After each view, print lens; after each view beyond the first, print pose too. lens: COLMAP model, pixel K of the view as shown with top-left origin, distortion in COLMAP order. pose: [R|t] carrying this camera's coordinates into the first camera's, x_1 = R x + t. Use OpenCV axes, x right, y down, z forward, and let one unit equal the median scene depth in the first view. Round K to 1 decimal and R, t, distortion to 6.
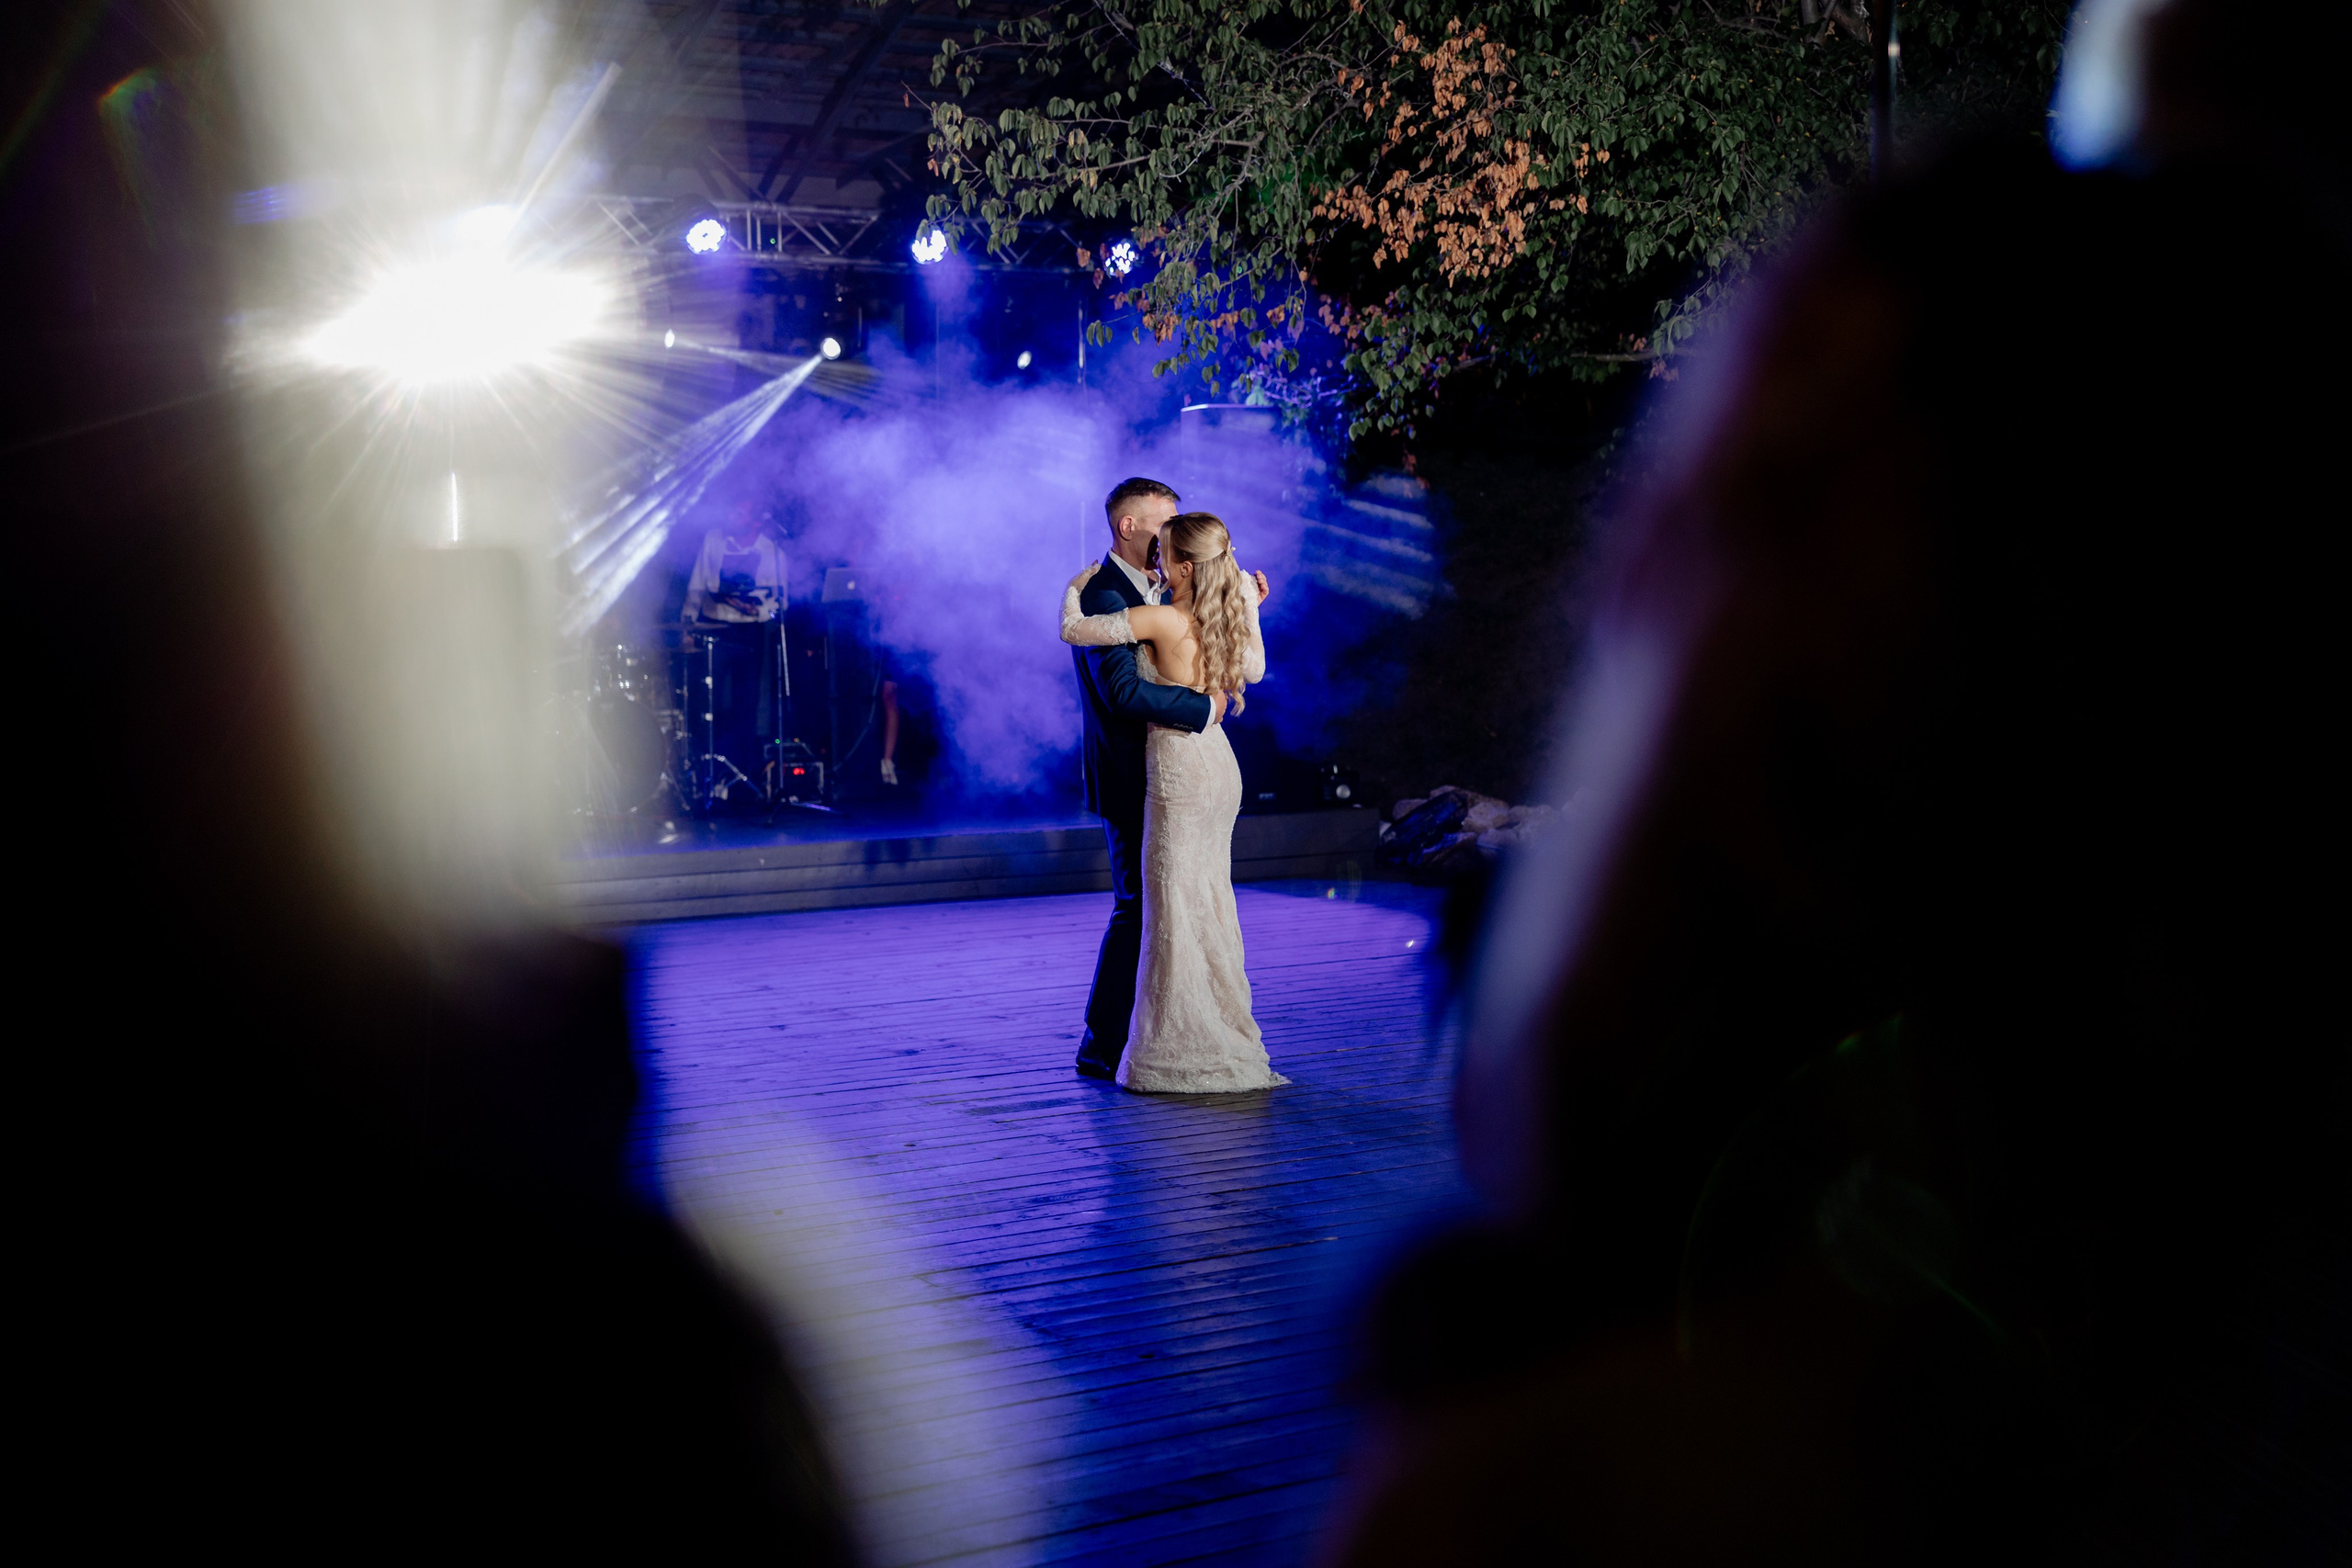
lens RADIAL K [[2969.4, 0, 1157.8], [0, 2969.4, 783.0], [0, 0, 1]] dist [0.039539, 0.000000]
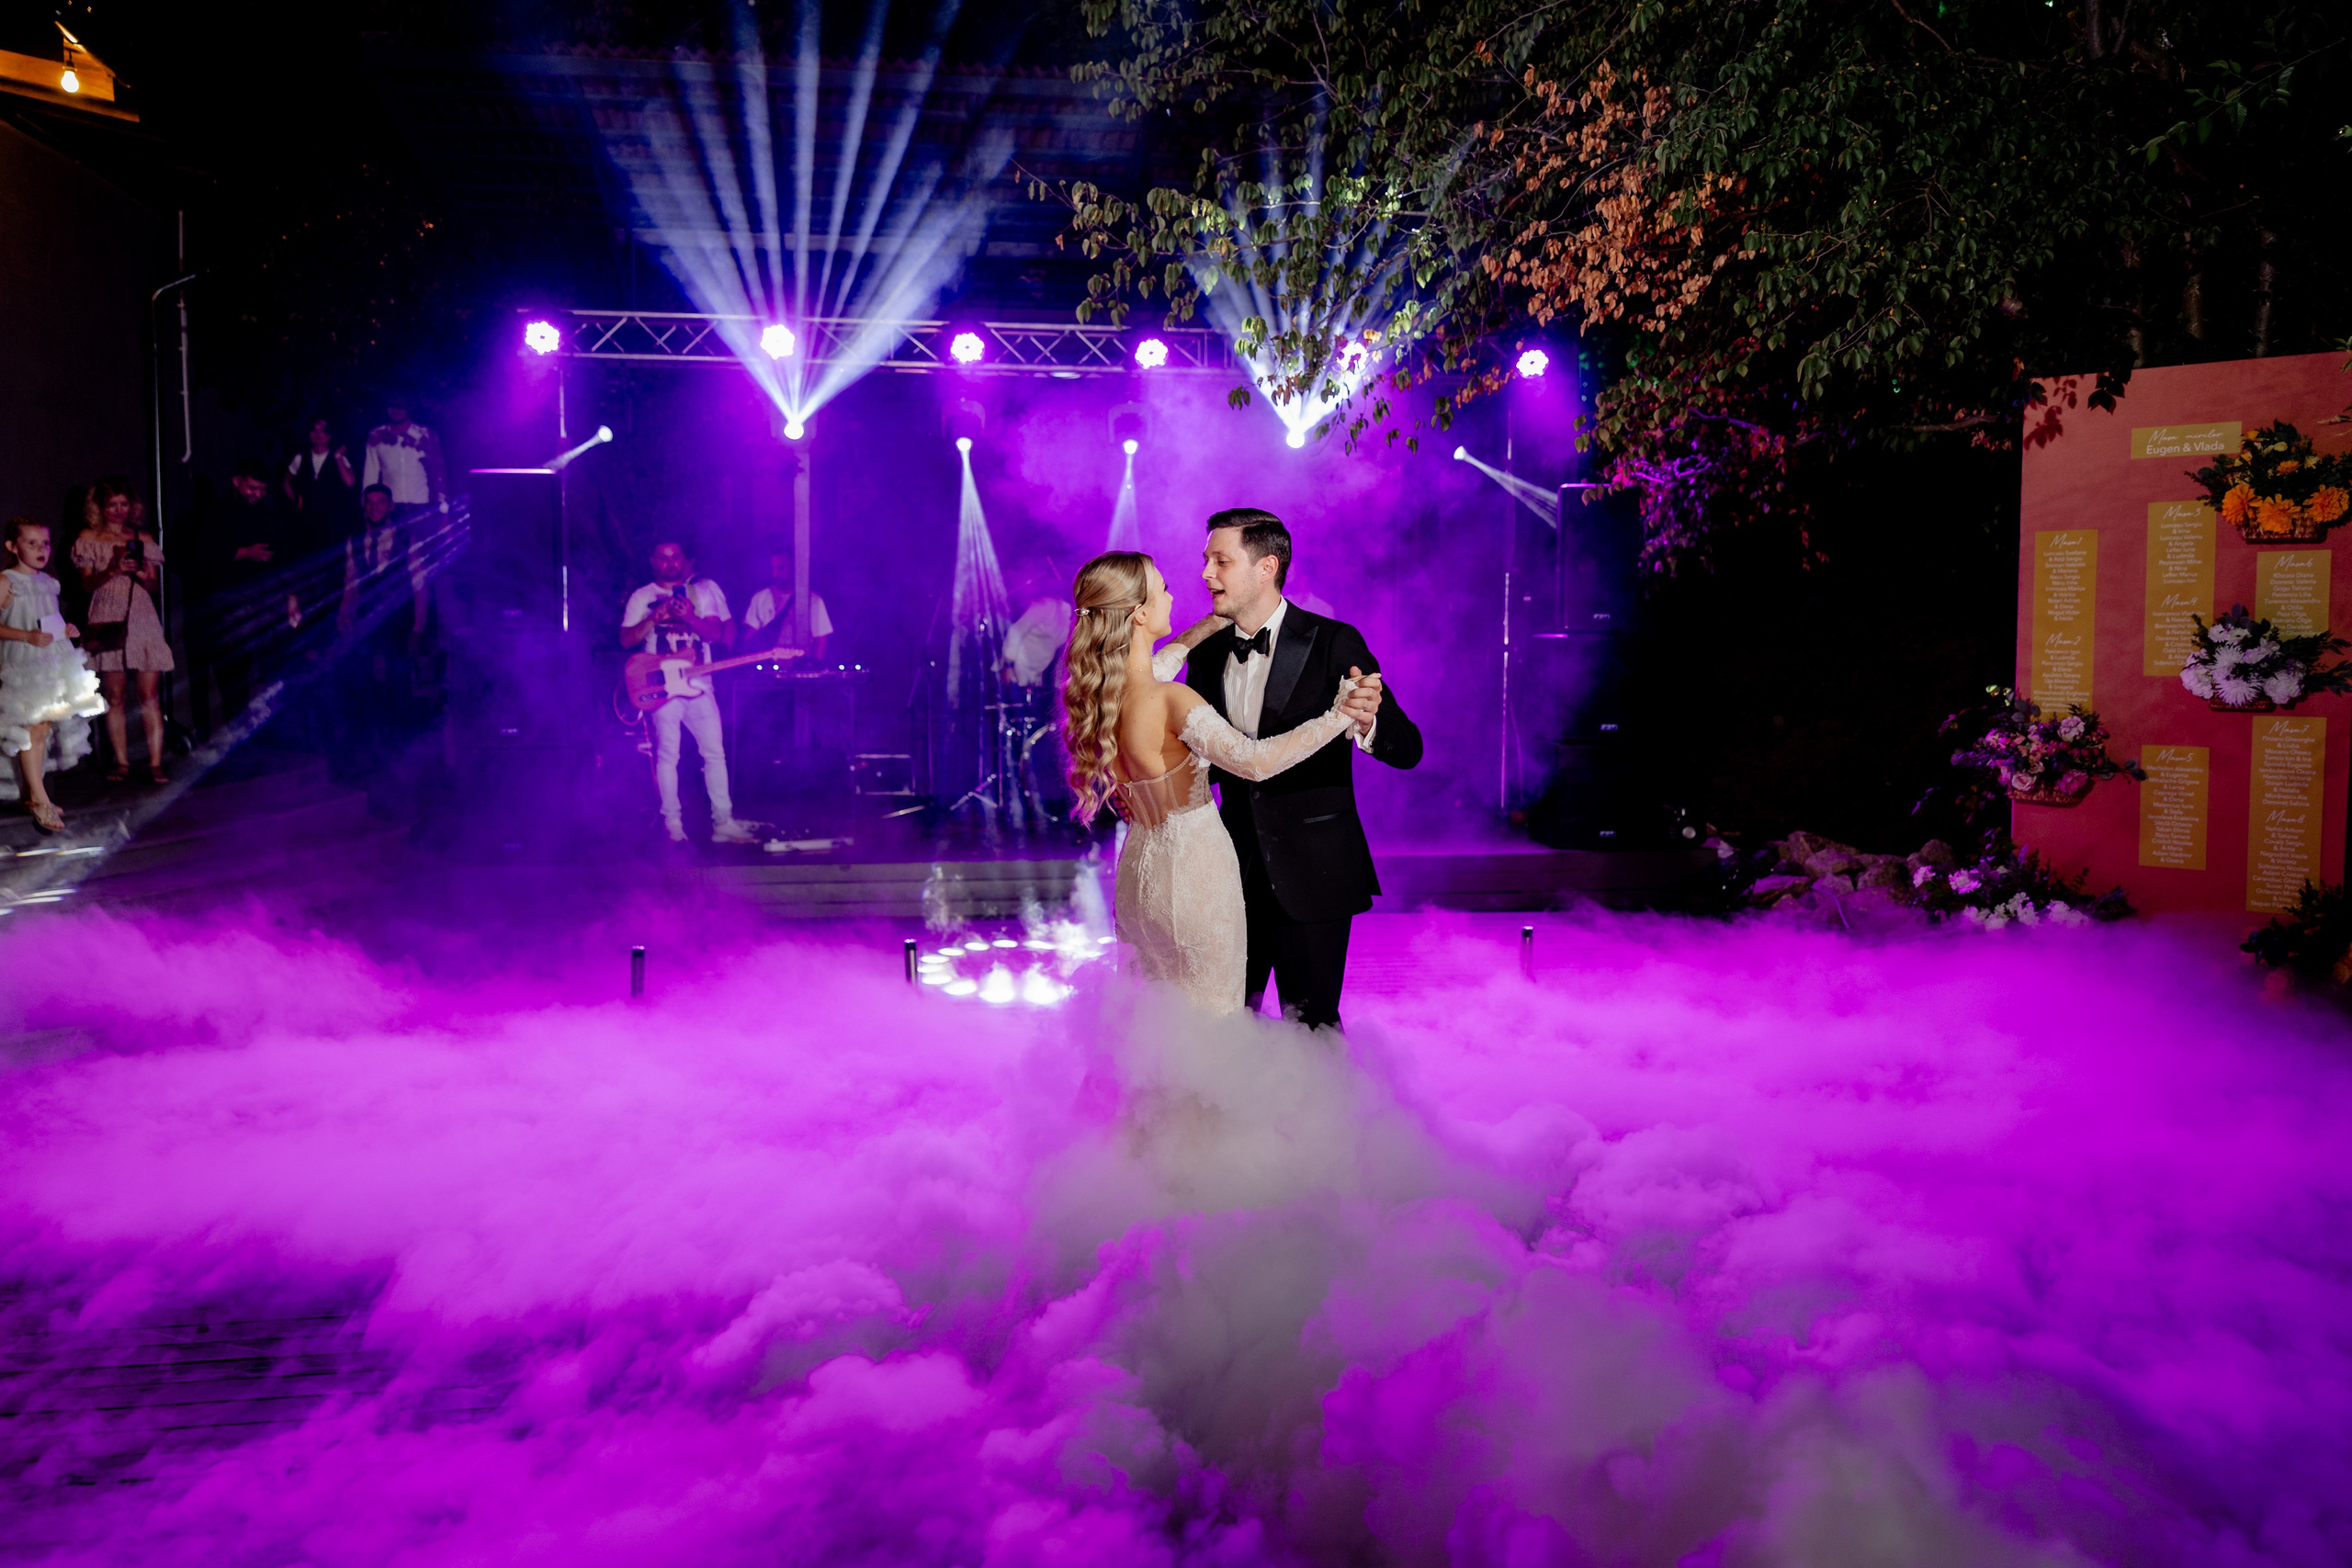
lens RADIAL K [[1884.2, 0, 1165.0], [0, 1884.2, 771.0], [0, 0, 1]] dist [0.011564, -0.000348]
pose [[0.918978, 0.040897, -0.392182, 0.211518], [-0.040909, 0.999128, 0.008330, -0.023785], [0.392180, 0.008389, 0.919850, 0.366674]]
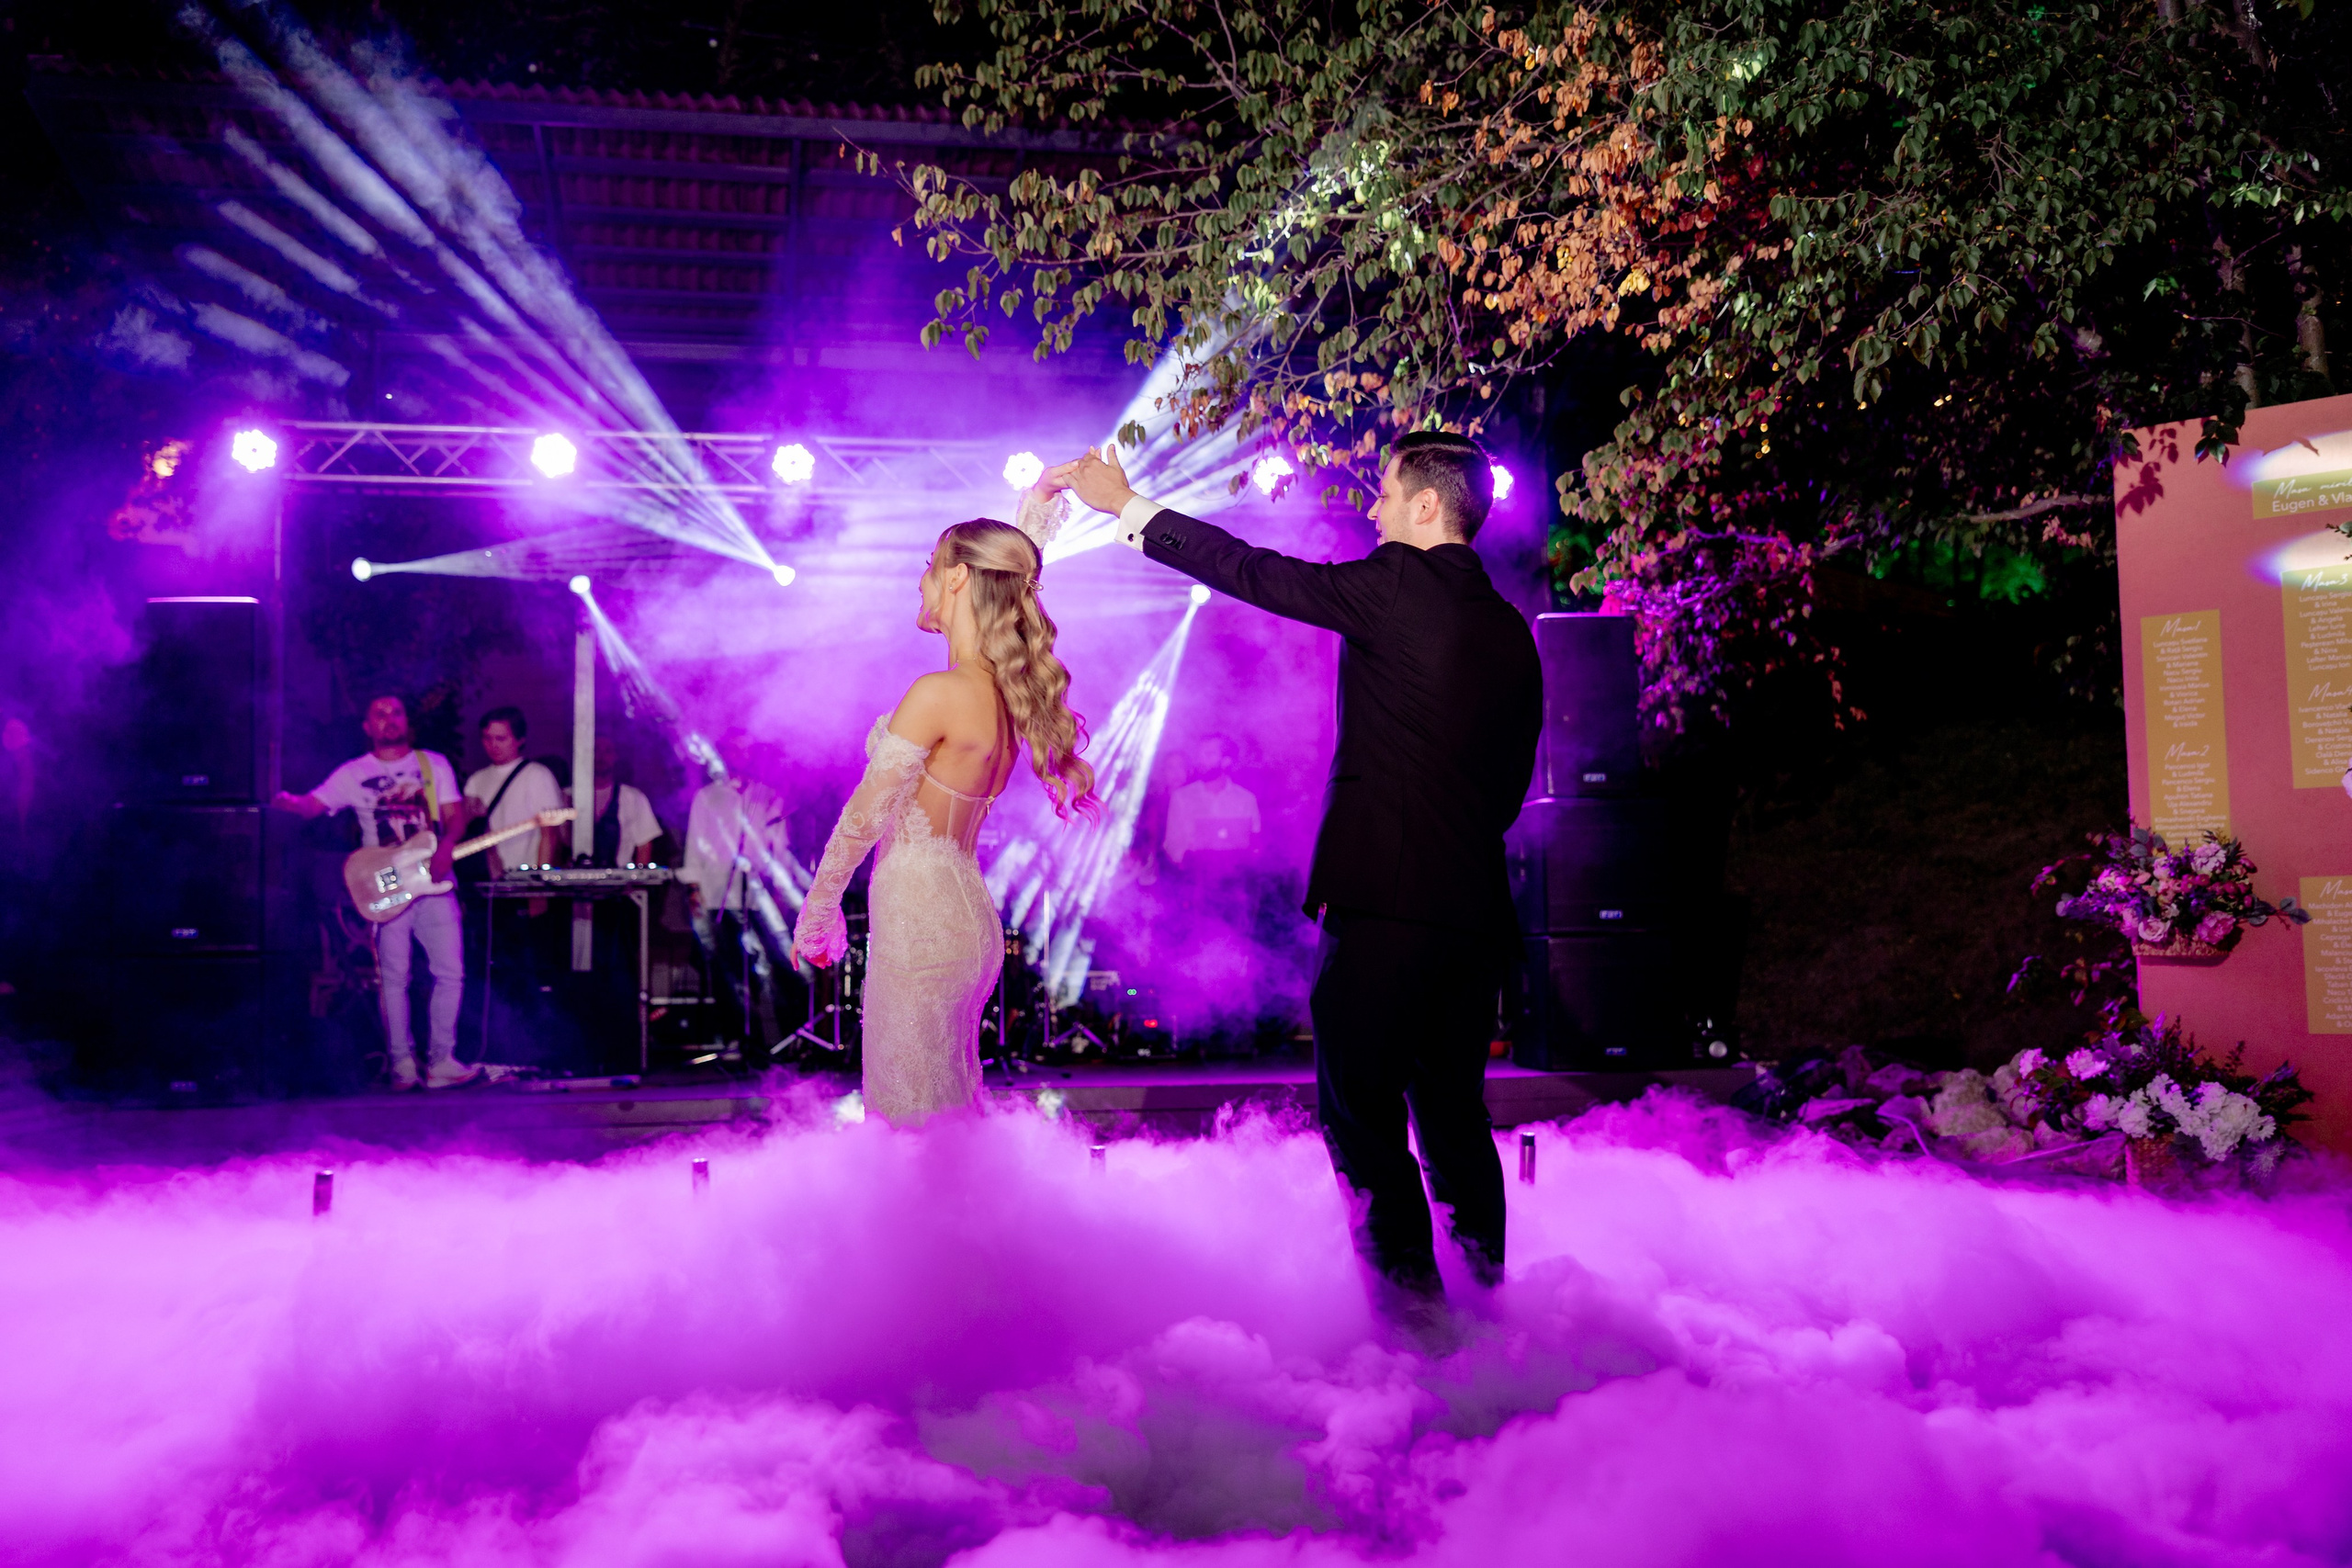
lens RADIAL K [[2255.0, 0, 1148.3], [0, 2255.0, 789.6], [0, 0, 1]] dist [0.003398, 0.000000]
pose [[0.934997, -0.027137, -0.353616, 0.190045], [-0.020605, 0.991228, -0.130548, 0.023178], [0.354056, 0.129348, 0.926236, 0.427381]]
